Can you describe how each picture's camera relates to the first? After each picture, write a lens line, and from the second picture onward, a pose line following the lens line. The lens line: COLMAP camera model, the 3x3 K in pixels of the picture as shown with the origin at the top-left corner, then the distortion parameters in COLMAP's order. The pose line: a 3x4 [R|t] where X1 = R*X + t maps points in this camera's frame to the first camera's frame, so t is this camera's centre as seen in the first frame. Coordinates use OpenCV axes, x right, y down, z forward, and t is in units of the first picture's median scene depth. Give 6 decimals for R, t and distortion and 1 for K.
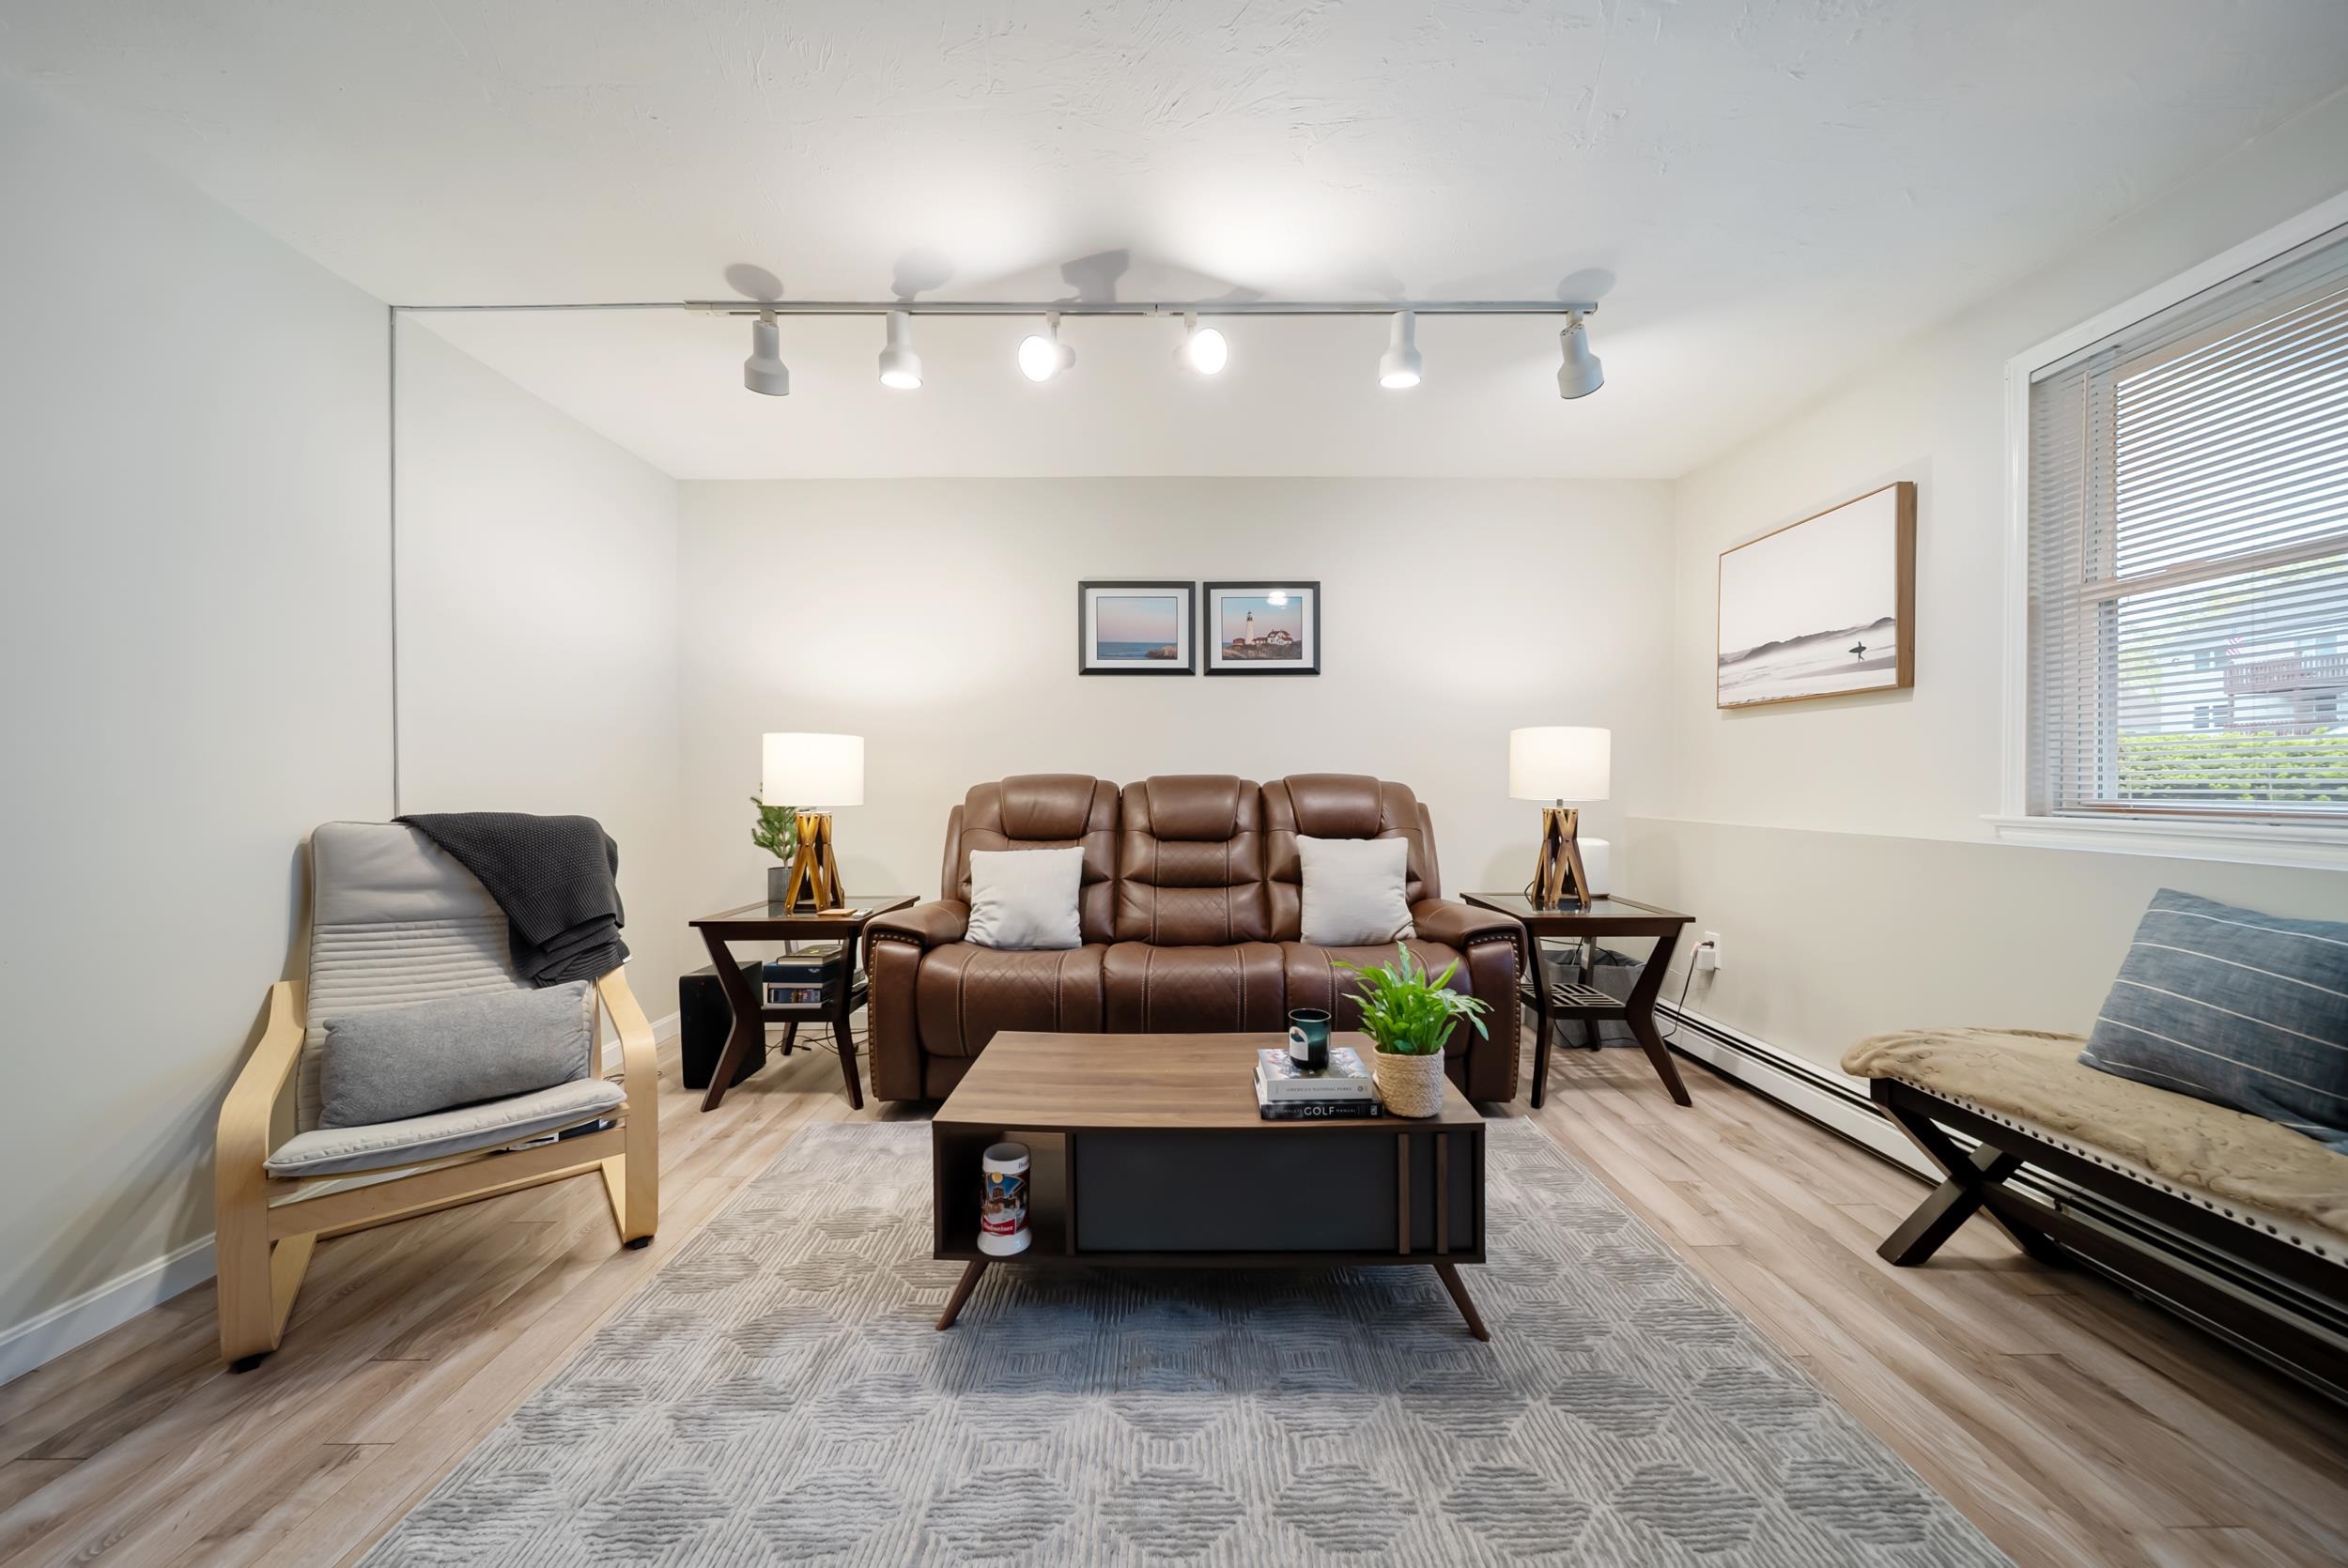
lens RADIAL K [[828.8, 0, 1174.0], [0, 828.8, 784.0], [0, 0, 1]] dist [-0.000981, -0.000360]
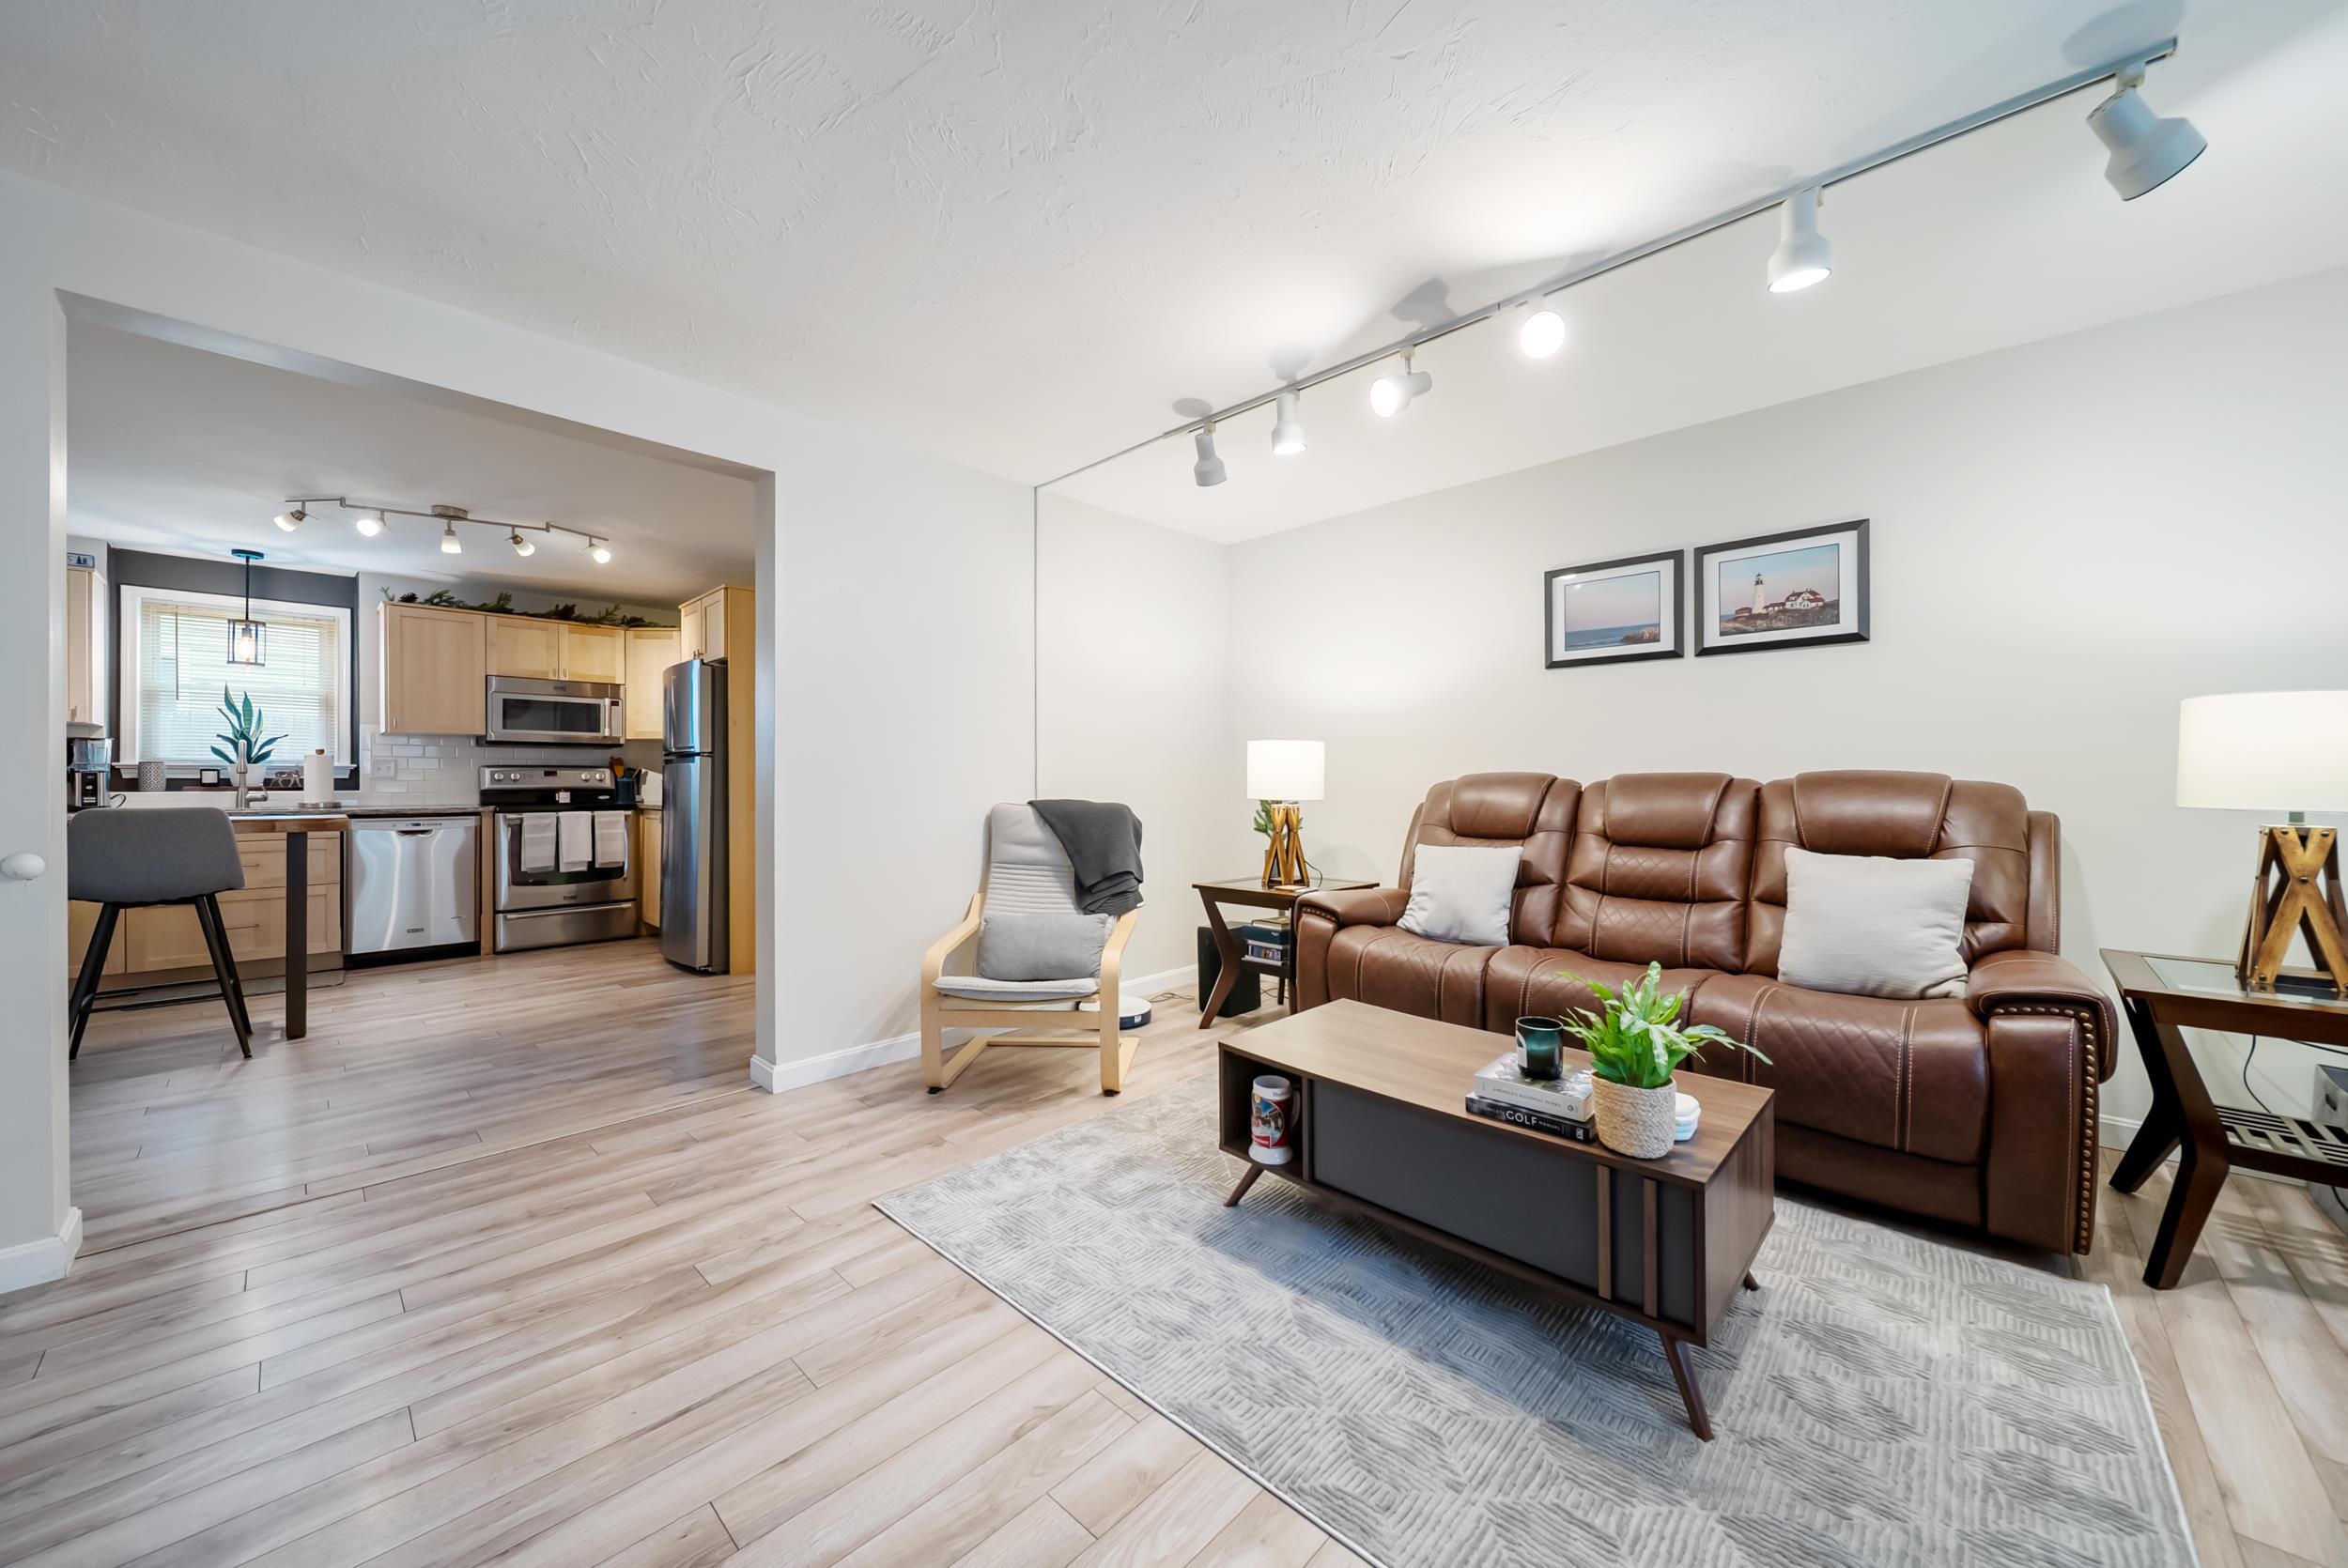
lens RADIAL K [[842.5, 0, 1179.4], [0, 842.5, 778.1], [0, 0, 1]] dist [0.000860, -0.001666]
pose [[0.723605, 0.000483, -0.690214, 0.399500], [-0.002882, 0.999993, -0.002322, -0.002417], [0.690208, 0.003669, 0.723602, -0.000319]]
